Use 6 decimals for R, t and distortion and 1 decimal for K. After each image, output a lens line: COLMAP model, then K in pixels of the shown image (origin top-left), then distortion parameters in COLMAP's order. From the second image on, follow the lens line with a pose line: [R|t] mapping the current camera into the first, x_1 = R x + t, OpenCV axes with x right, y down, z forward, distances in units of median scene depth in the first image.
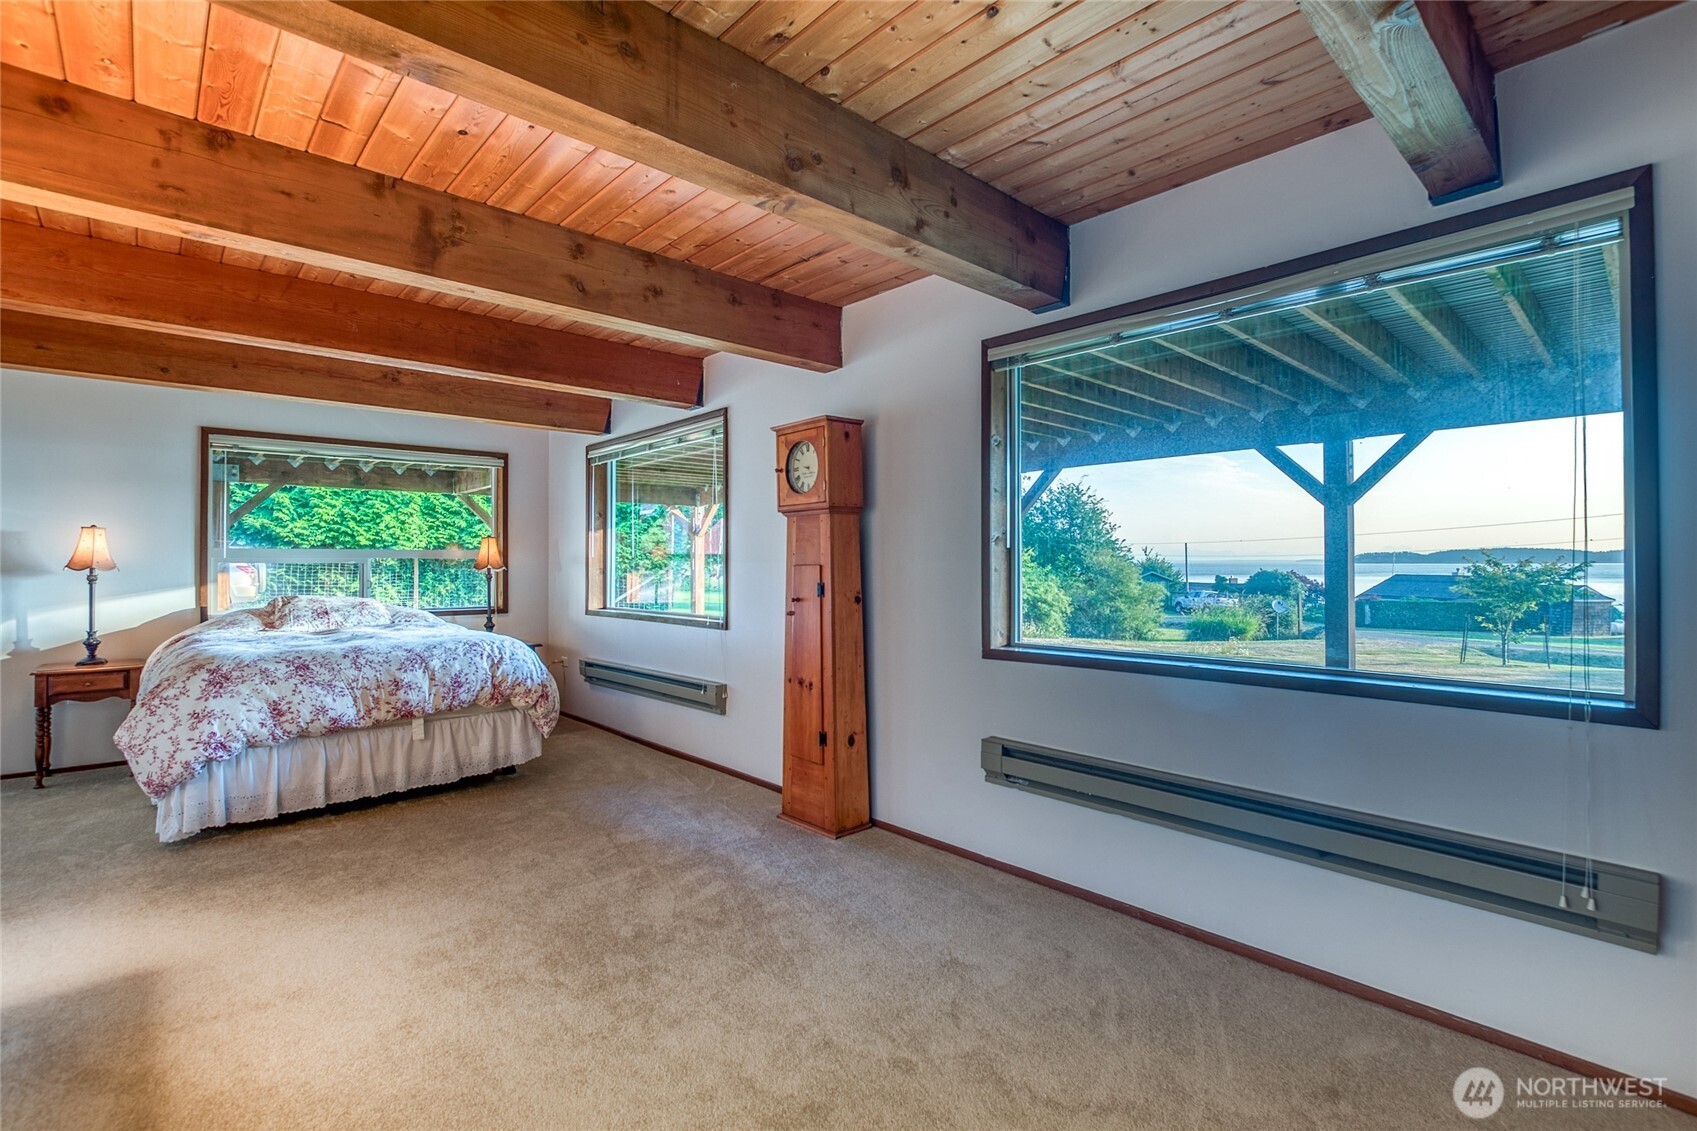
lens RADIAL K [[769.3, 0, 836.8], [0, 769.3, 569.1], [0, 0, 1]] dist [-0.023538, 0.003695]
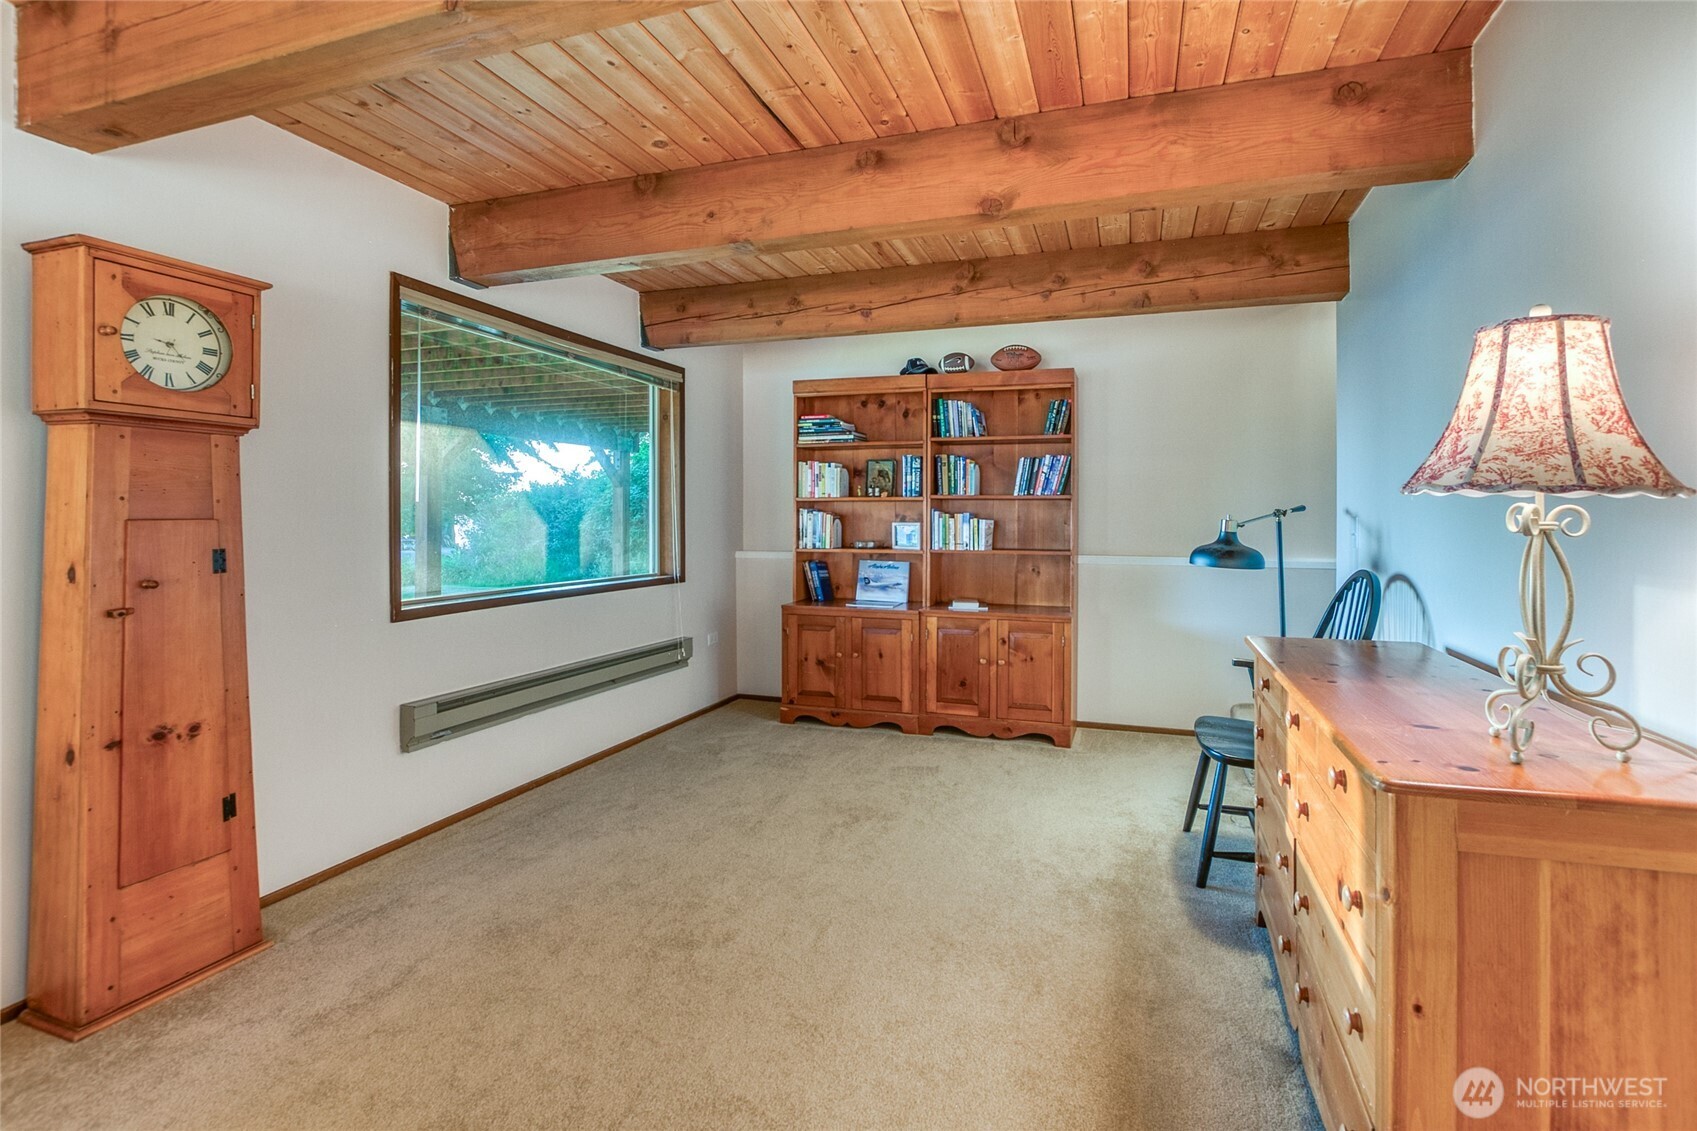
lens RADIAL K [[769.3, 0, 863.0], [0, 769.3, 512.0], [0, 0, 1]] dist [-0.023538, 0.003695]
pose [[-0.470623, 0.009708, 0.882281, -0.878491], [0.005041, 0.999953, -0.008313, -0.004108], [-0.882320, 0.000535, -0.470649, 0.946928]]
